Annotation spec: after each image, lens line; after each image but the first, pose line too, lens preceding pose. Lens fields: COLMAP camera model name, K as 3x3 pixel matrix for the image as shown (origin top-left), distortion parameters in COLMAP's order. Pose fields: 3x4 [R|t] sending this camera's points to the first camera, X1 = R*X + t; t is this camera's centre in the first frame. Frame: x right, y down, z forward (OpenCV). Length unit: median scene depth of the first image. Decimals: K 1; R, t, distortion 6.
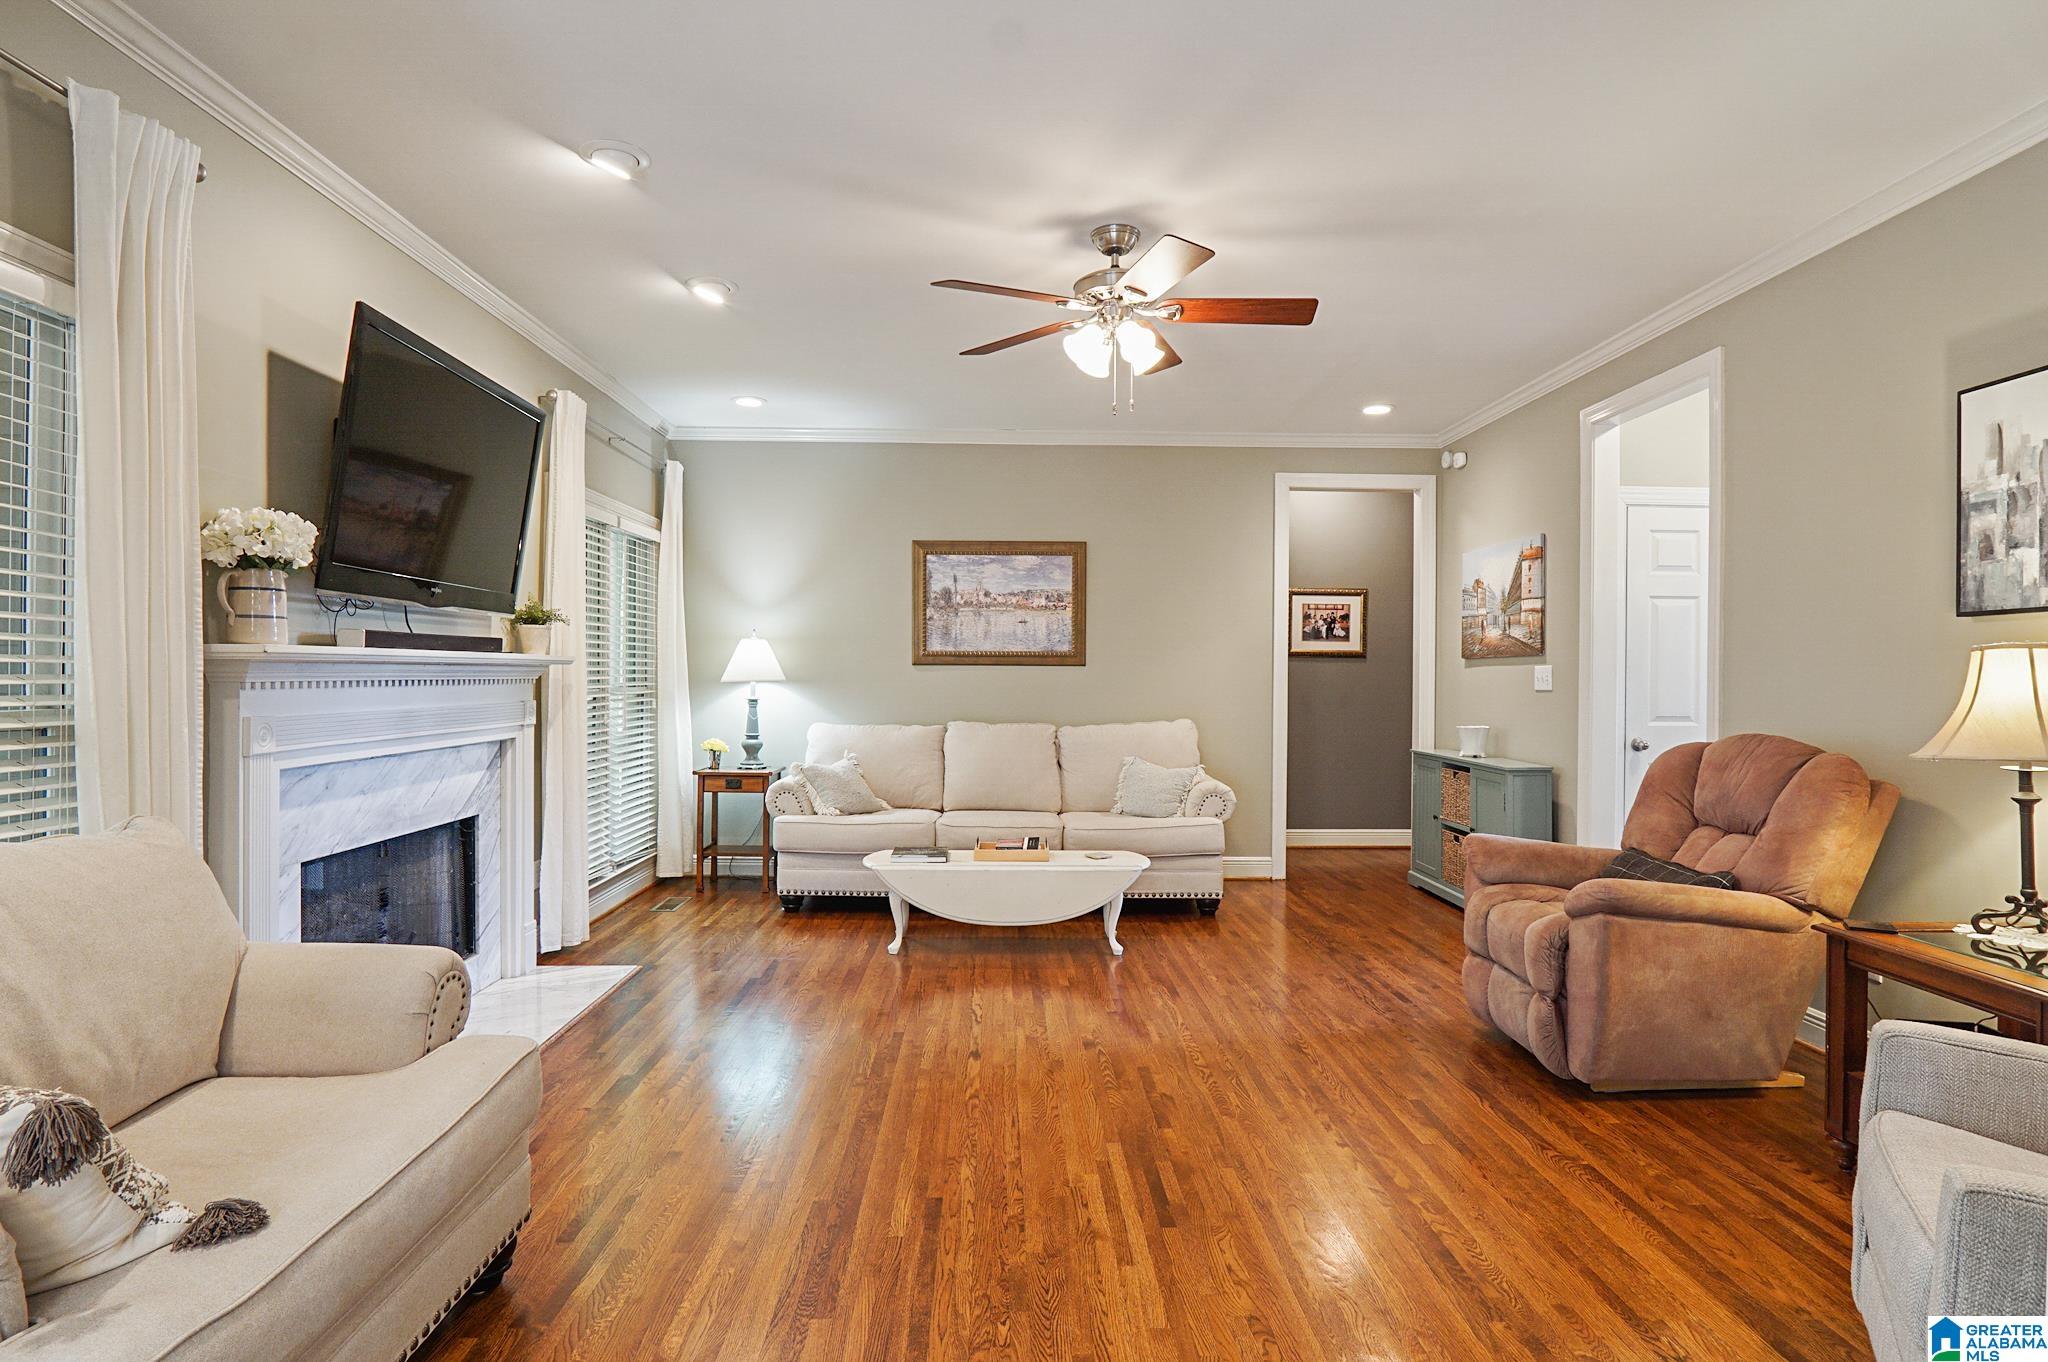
lens RADIAL K [[1110.4, 0, 1018.5], [0, 1110.4, 661.5], [0, 0, 1]] dist [-0.014295, -0.000364]
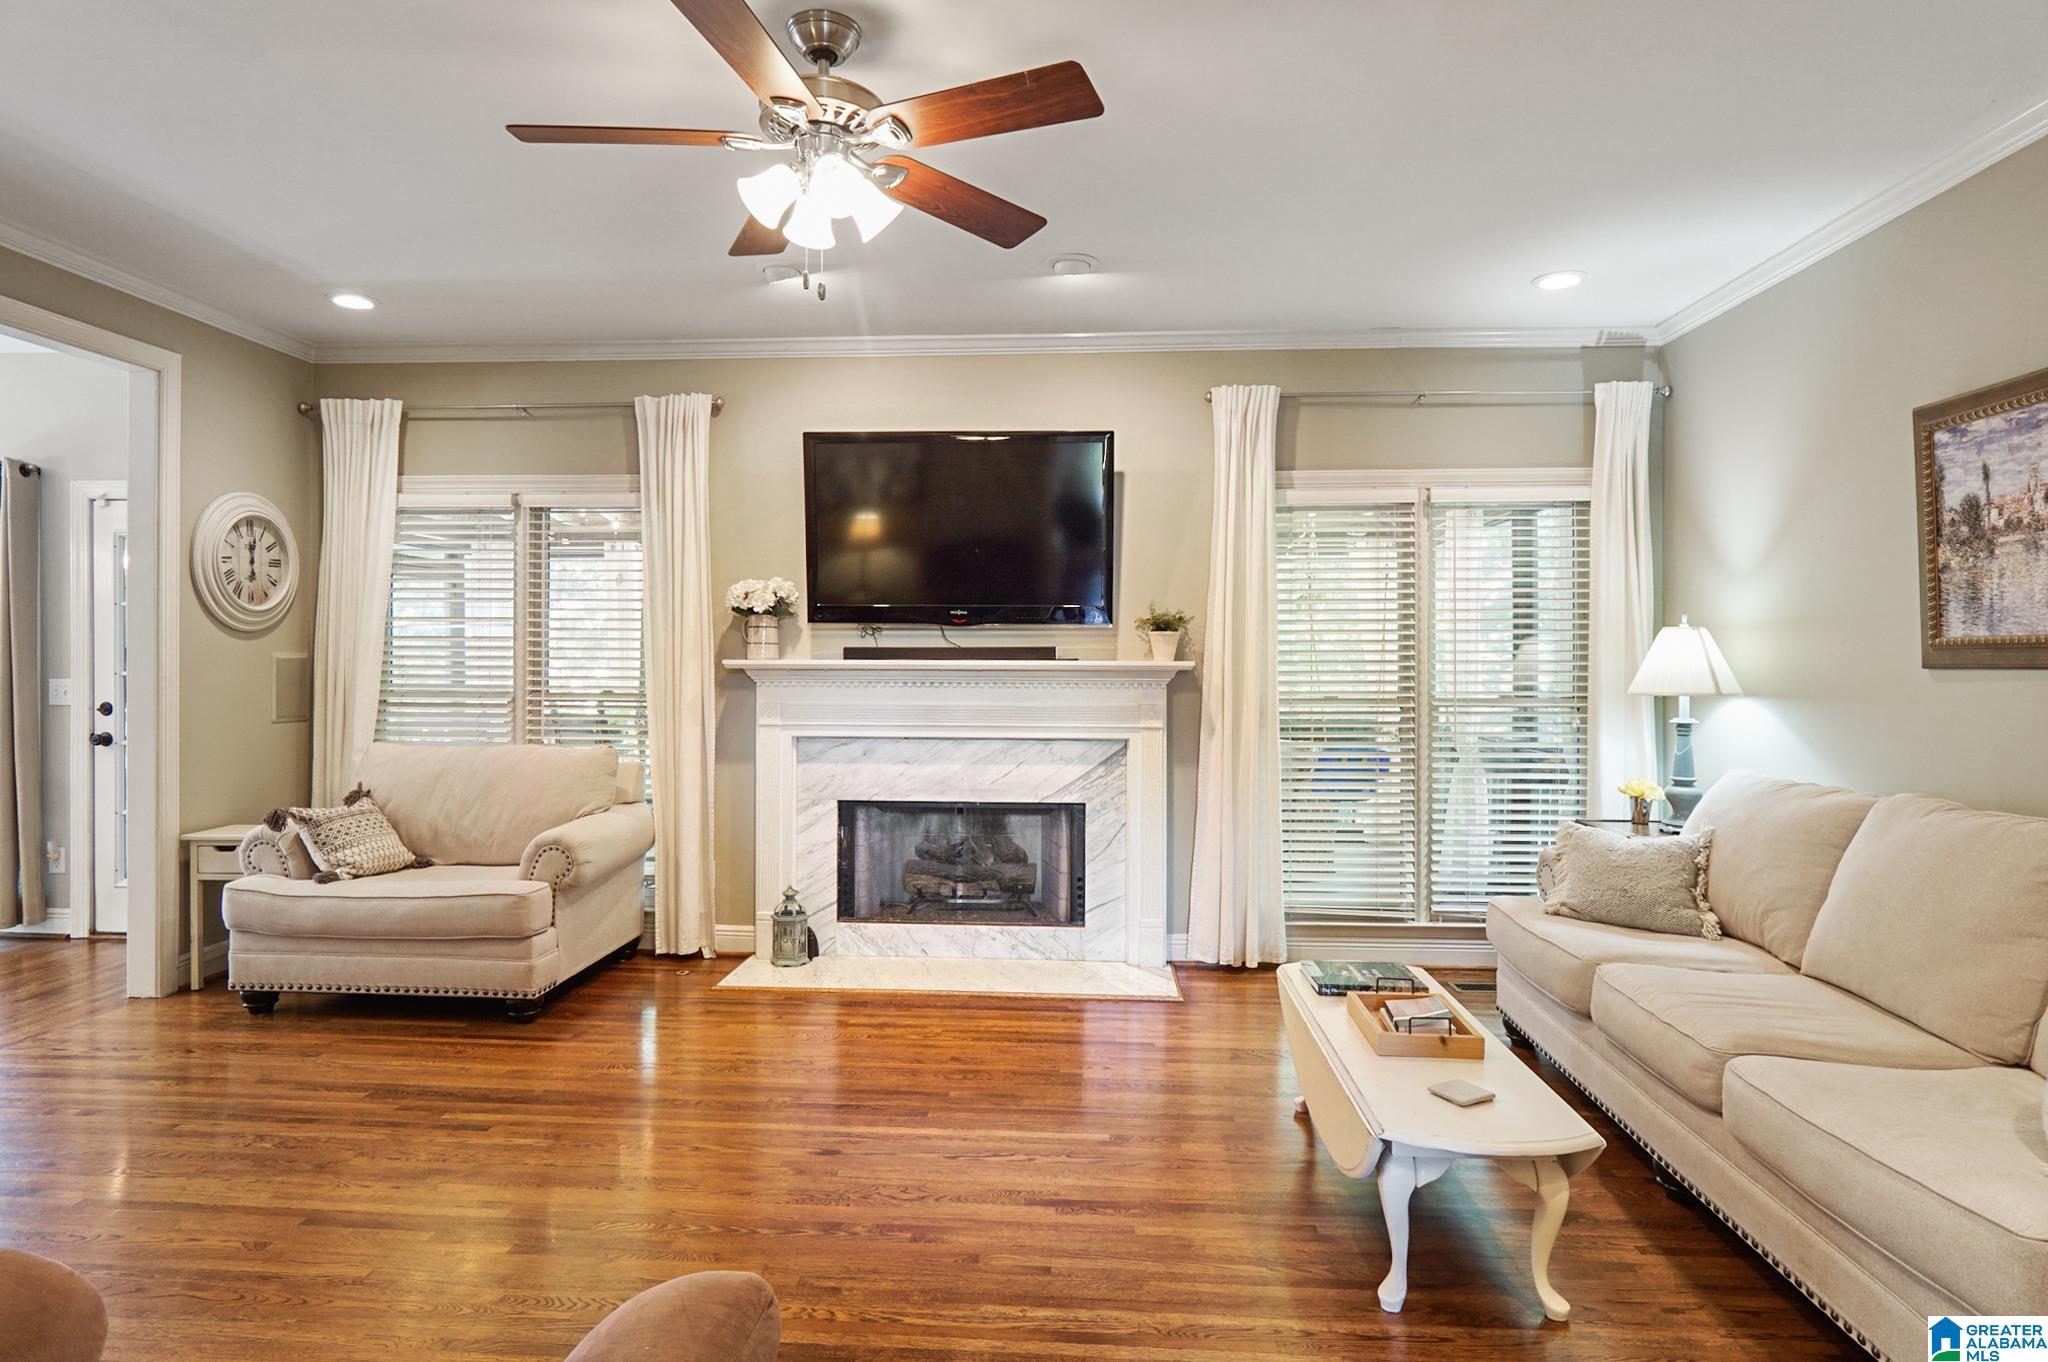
lens RADIAL K [[1110.4, 0, 1018.5], [0, 1110.4, 661.5], [0, 0, 1]] dist [-0.014295, -0.000364]
pose [[-0.092223, -0.007736, -0.995708, 0.670408], [0.005750, 0.999949, -0.008302, 0.002758], [0.995722, -0.006491, -0.092174, 1.076546]]
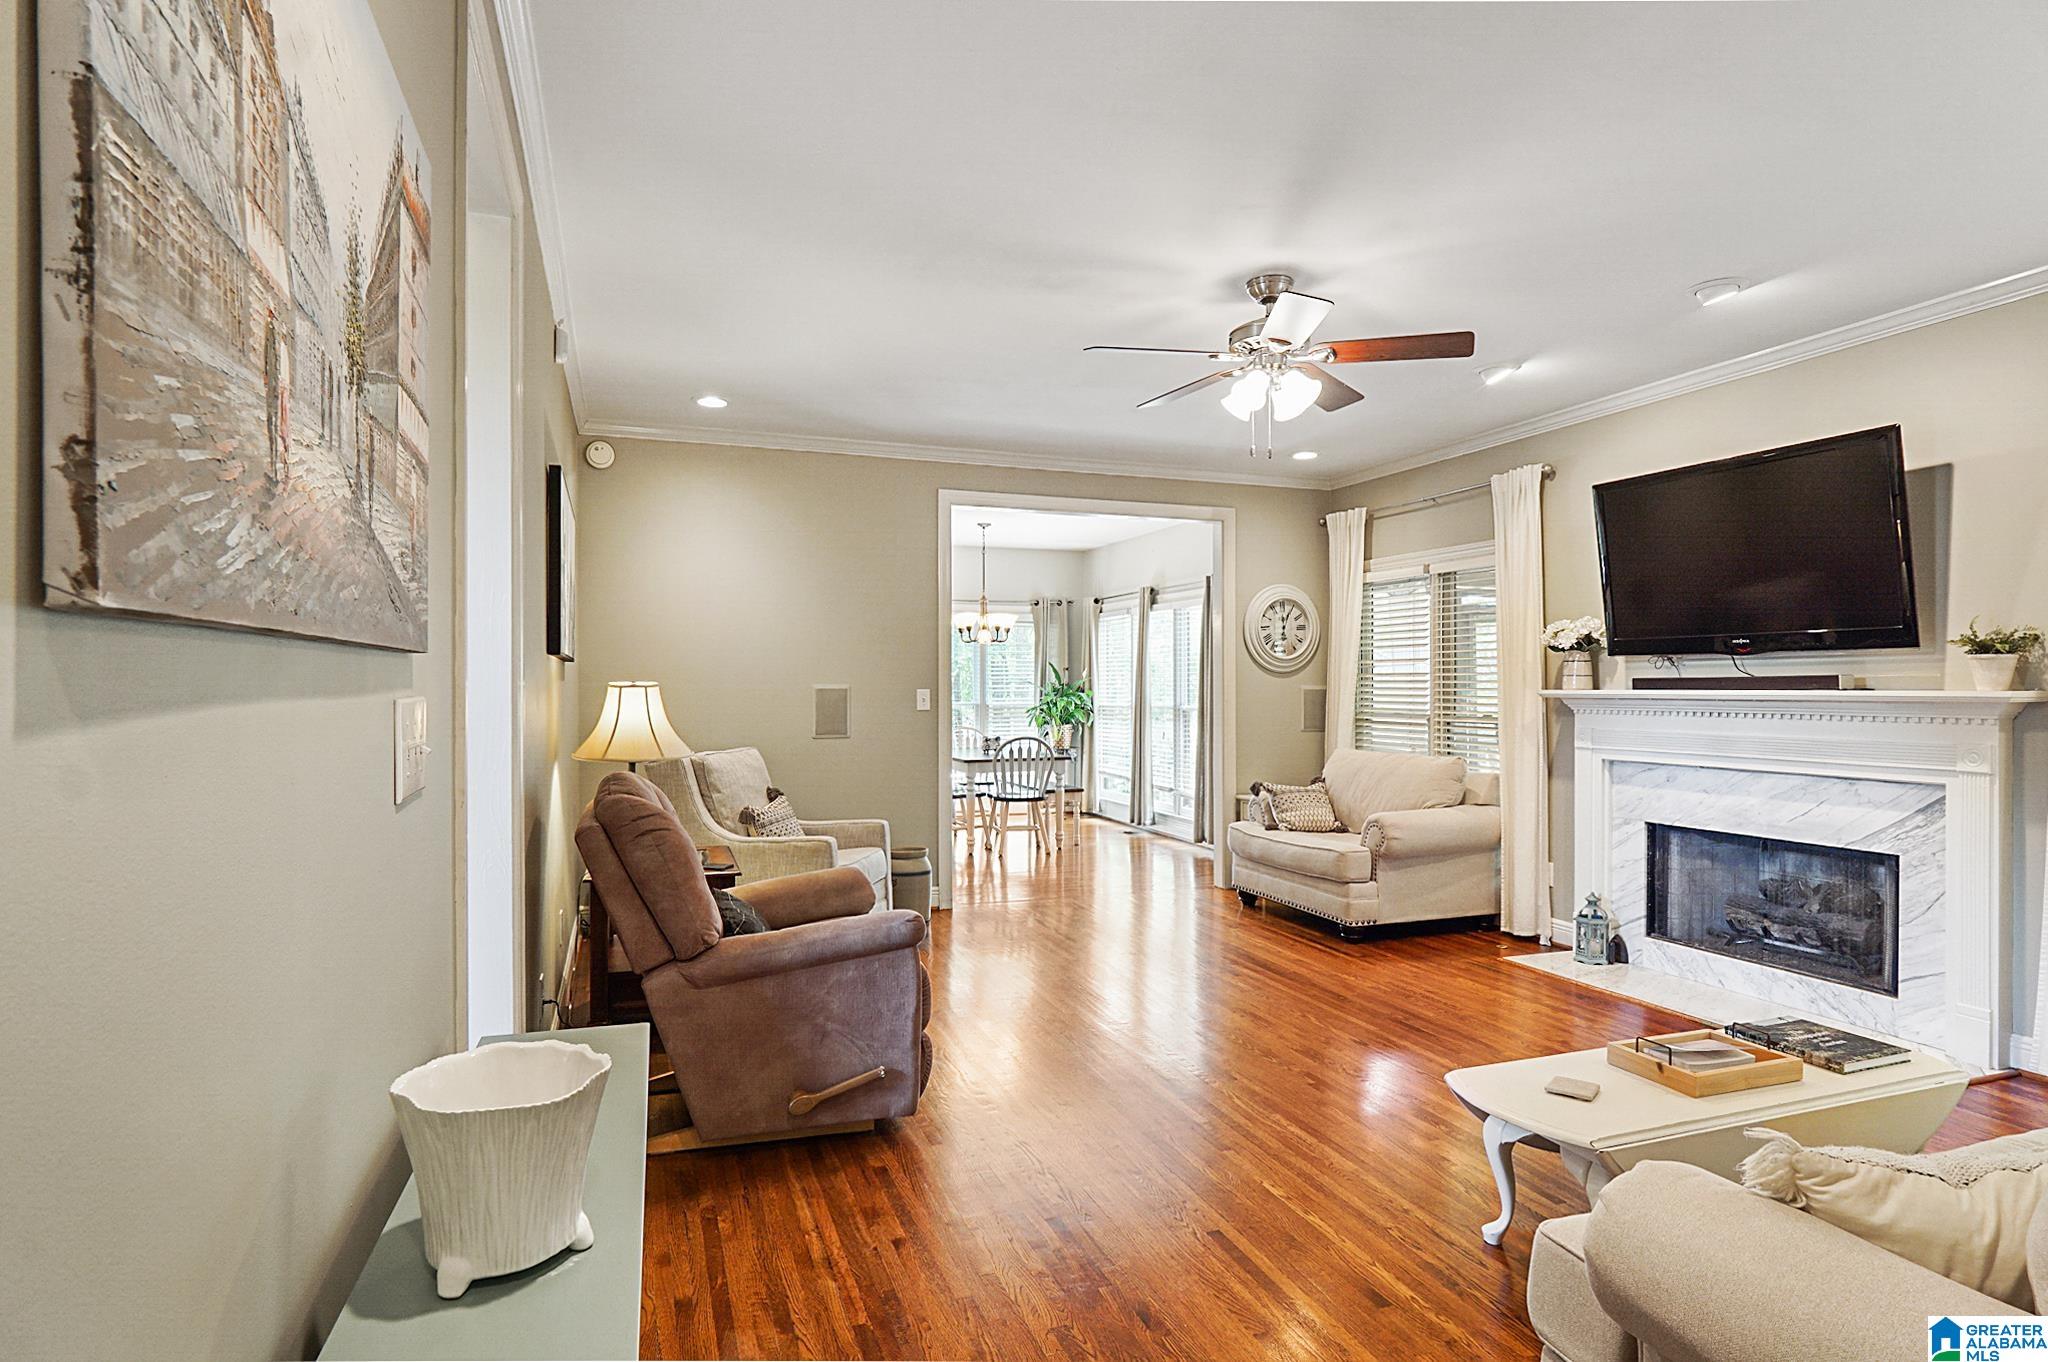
lens RADIAL K [[1086.2, 0, 1024.0], [0, 1086.2, 681.0], [0, 0, 1]] dist [-0.001357, 0.000173]
pose [[-0.947045, -0.011009, -0.320911, 0.572740], [-0.005510, 0.999822, -0.018039, 0.006124], [0.321052, -0.015315, -0.946938, 1.723129]]
